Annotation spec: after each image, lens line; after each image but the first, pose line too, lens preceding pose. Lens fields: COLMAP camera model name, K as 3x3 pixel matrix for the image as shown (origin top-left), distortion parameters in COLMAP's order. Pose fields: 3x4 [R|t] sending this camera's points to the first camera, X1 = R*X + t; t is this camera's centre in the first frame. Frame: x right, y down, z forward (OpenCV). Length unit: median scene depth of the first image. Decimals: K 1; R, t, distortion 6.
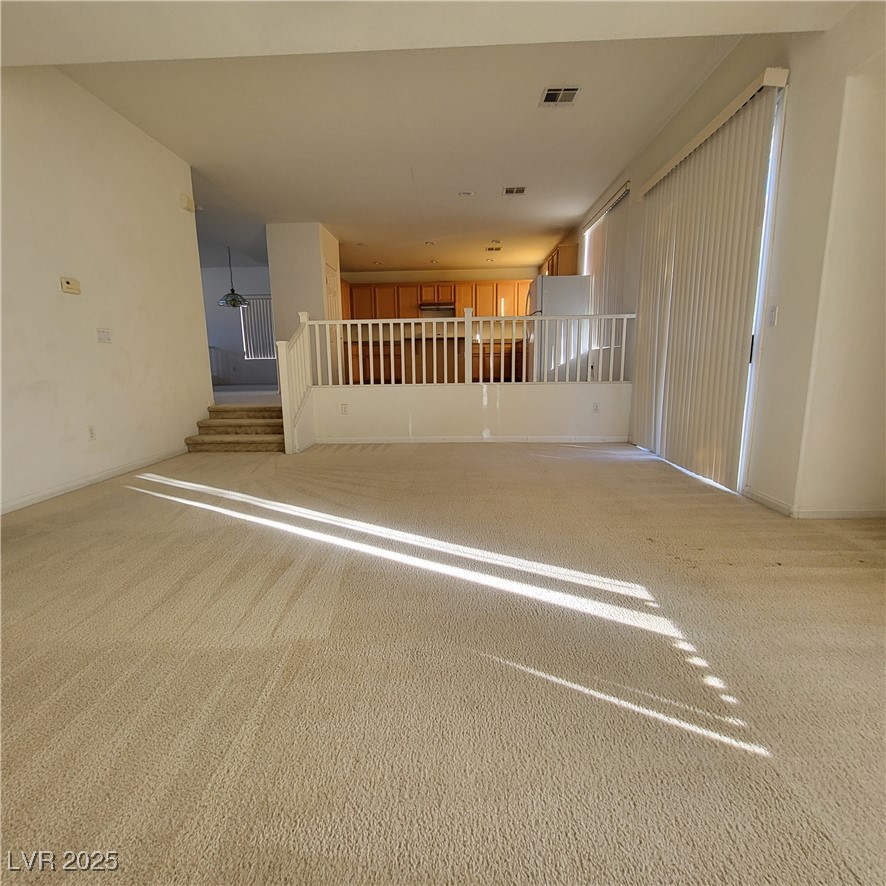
lens RADIAL K [[462.0, 0, 442.5], [0, 462.0, 447.9], [0, 0, 1]] dist [-0.003918, 0.000401]
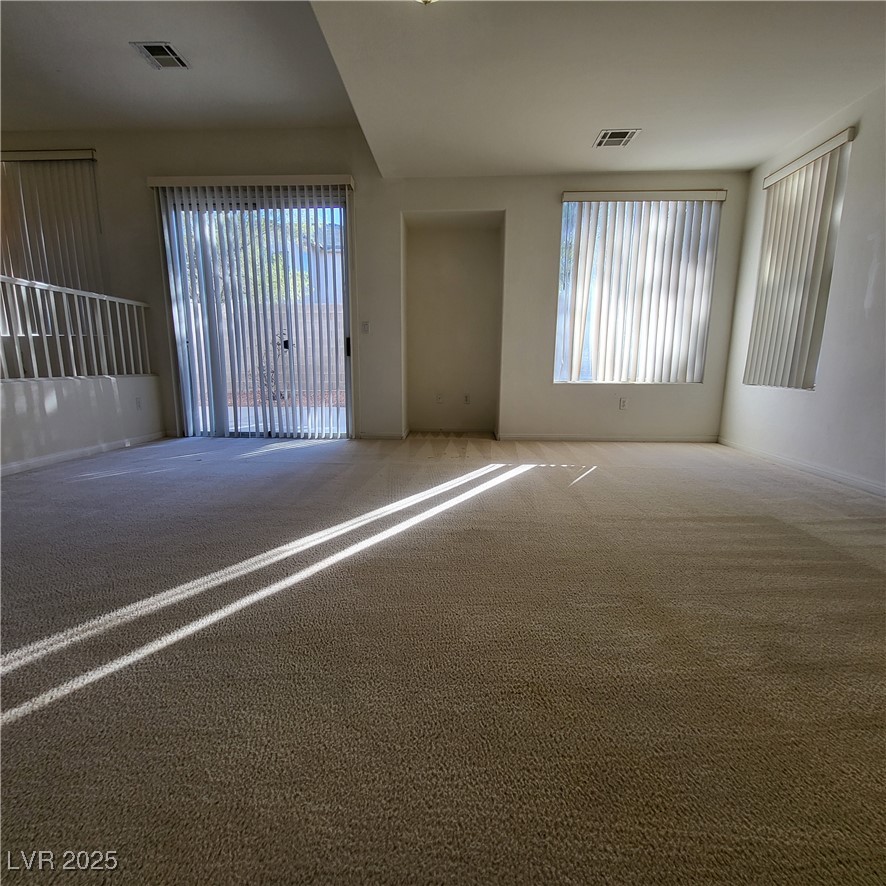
lens RADIAL K [[462.0, 0, 441.6], [0, 462.0, 443.4], [0, 0, 1]] dist [-0.003918, 0.000401]
pose [[0.013319, -0.160245, 0.986987, -1.056768], [0.178347, 0.971628, 0.155345, -0.092614], [-0.983878, 0.173957, 0.041520, 0.780674]]
